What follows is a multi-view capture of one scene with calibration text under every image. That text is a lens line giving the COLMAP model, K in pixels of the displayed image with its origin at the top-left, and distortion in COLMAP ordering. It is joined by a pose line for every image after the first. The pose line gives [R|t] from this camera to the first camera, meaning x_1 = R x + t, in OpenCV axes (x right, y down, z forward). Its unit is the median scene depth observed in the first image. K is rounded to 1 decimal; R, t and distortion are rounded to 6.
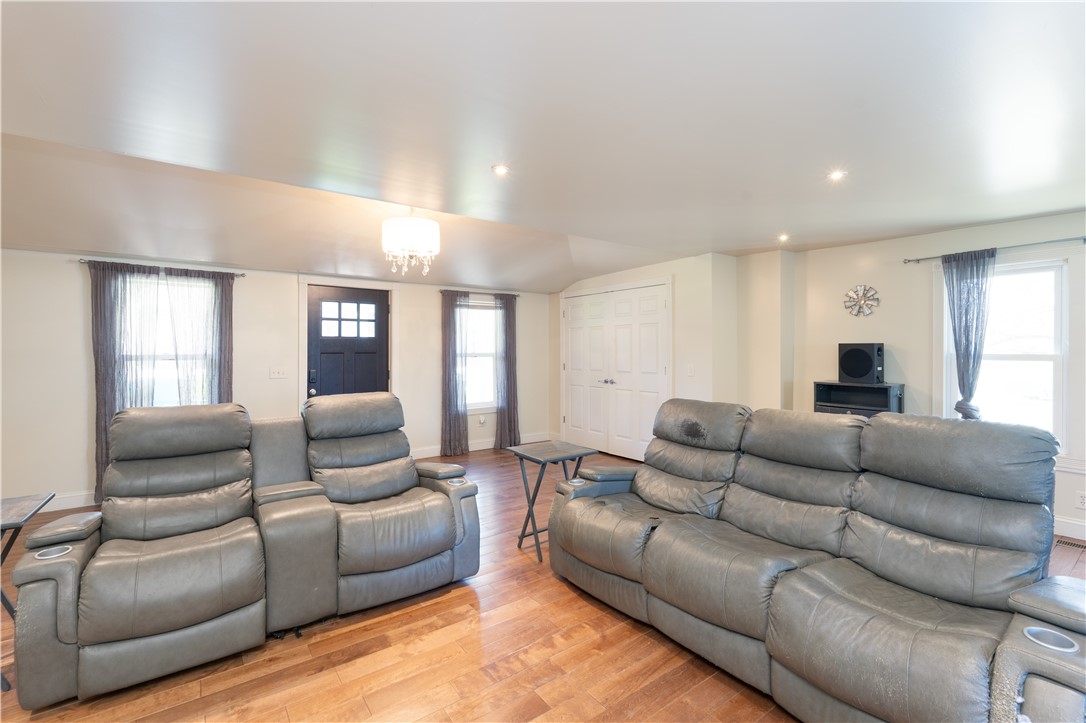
lens RADIAL K [[488.5, 0, 539.6], [0, 488.5, 340.3], [0, 0, 1]] dist [-0.000347, 0.000189]
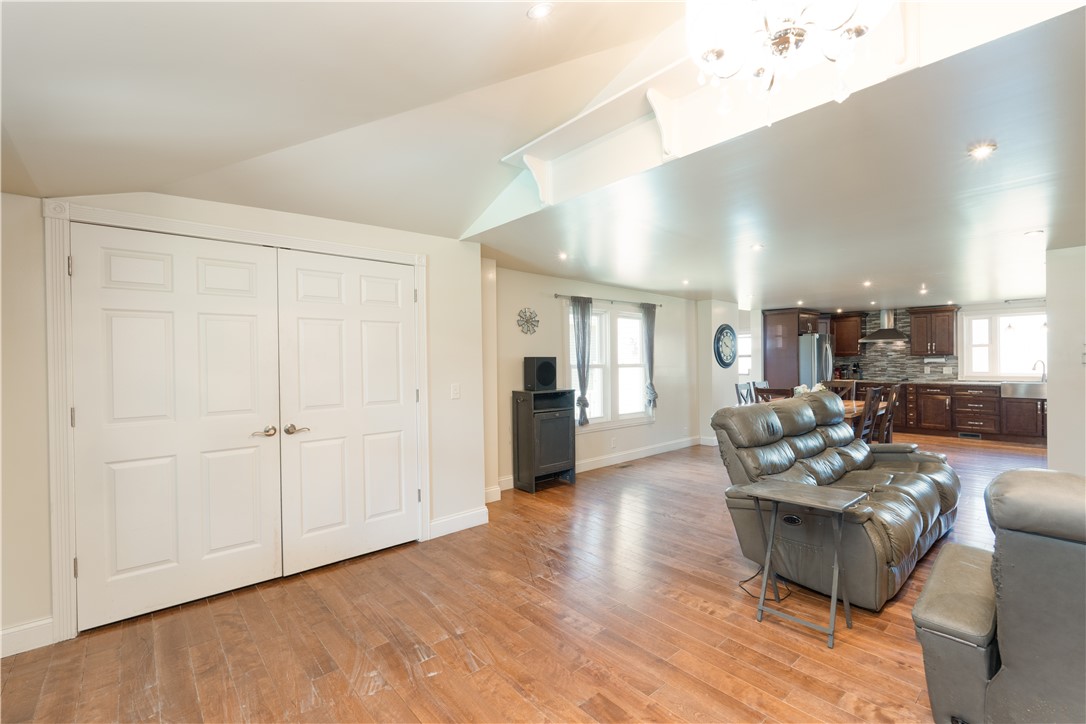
lens RADIAL K [[485.8, 0, 543.0], [0, 485.8, 362.0], [0, 0, 1]] dist [-0.001187, 0.000227]
pose [[-0.132033, 0.000481, 0.991245, -0.580206], [-0.012014, 0.999926, -0.002086, 0.023393], [-0.991173, -0.012184, -0.132017, 1.290230]]
